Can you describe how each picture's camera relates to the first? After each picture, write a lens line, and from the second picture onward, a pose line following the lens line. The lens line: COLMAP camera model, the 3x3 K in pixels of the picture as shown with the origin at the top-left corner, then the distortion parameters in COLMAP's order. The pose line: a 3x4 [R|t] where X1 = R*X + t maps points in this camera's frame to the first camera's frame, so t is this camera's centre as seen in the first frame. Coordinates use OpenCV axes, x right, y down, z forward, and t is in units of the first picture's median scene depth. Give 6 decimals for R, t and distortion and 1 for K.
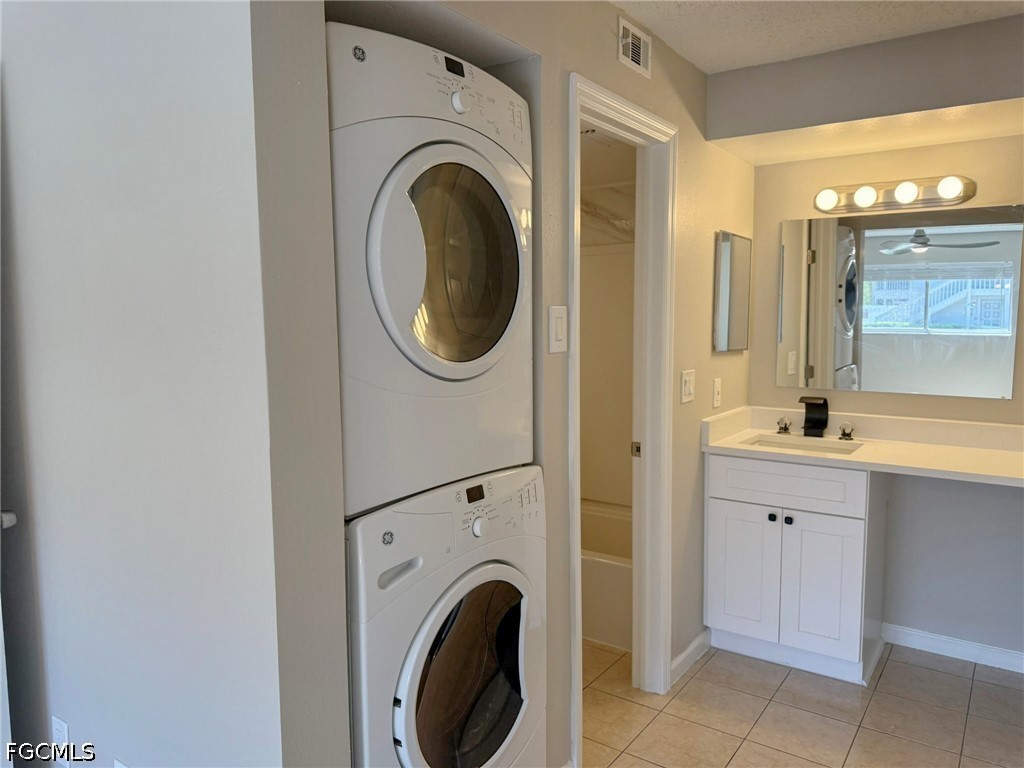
lens RADIAL K [[722.8, 0, 522.6], [0, 722.8, 376.1], [0, 0, 1]] dist [0.064233, -0.081810]
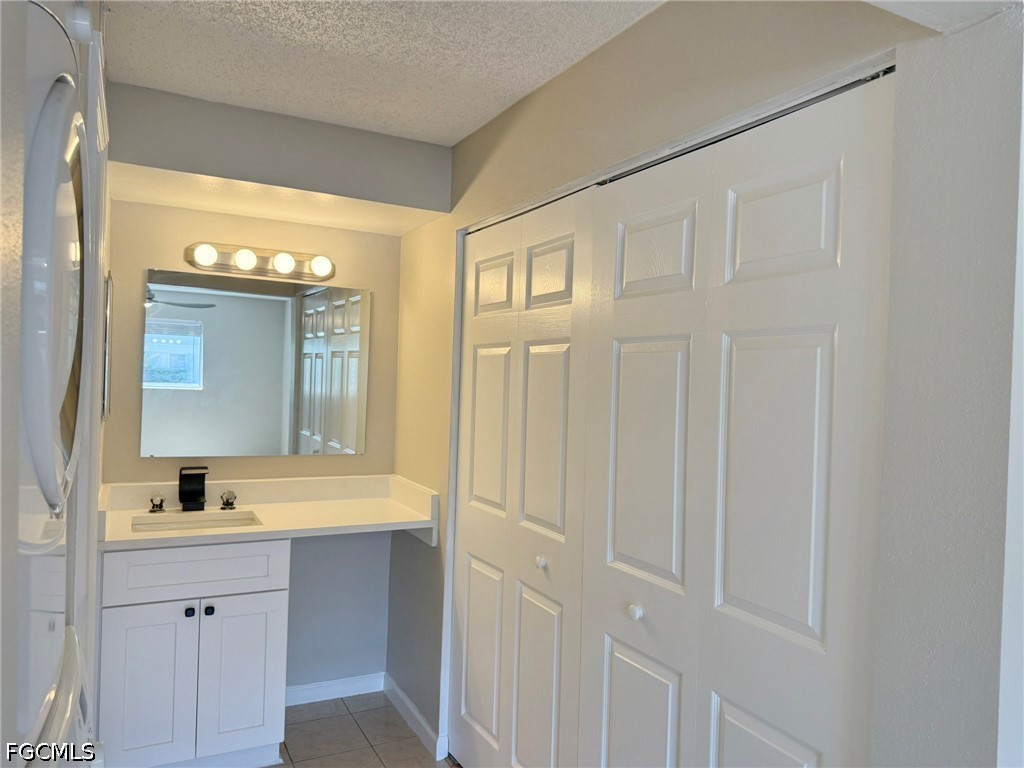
lens RADIAL K [[722.8, 0, 516.7], [0, 722.8, 388.3], [0, 0, 1]] dist [0.064233, -0.081810]
pose [[0.499732, 0.007132, 0.866150, -0.188830], [0.036648, 0.998897, -0.029369, -0.027692], [-0.865404, 0.046420, 0.498920, 0.189686]]
